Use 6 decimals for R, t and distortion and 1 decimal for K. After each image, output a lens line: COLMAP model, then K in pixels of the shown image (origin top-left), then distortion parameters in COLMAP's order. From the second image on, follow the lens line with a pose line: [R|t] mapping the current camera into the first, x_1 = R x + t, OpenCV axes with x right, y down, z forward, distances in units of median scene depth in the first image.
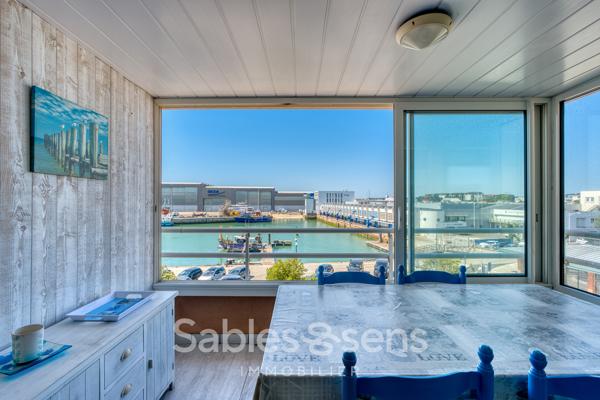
lens RADIAL K [[306.0, 0, 300.0], [0, 306.0, 200.0], [0, 0, 1]] dist [-0.000836, -0.000334]
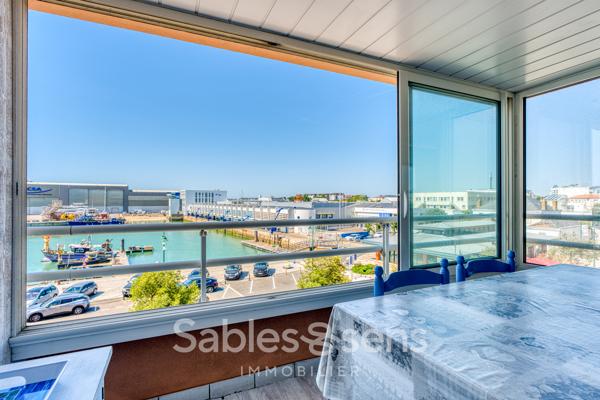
lens RADIAL K [[298.9, 0, 300.0], [0, 298.9, 200.0], [0, 0, 1]] dist [0.038223, -0.000246]
pose [[0.899165, 0.005646, 0.437573, -0.056500], [-0.003708, 0.999979, -0.005283, 0.008776], [-0.437594, 0.003127, 0.899167, 0.060401]]
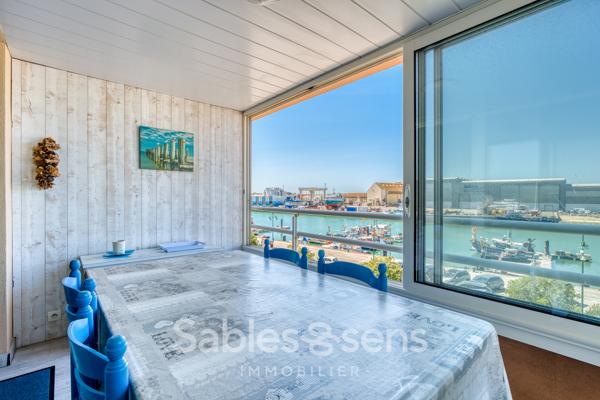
lens RADIAL K [[290.2, 0, 263.7], [0, 290.2, 196.4], [0, 0, 1]] dist [-0.004479, -0.001092]
pose [[0.595058, 0.002722, -0.803678, 0.113920], [-0.003659, 0.999993, 0.000677, 0.008653], [0.803675, 0.002538, 0.595064, 0.051332]]
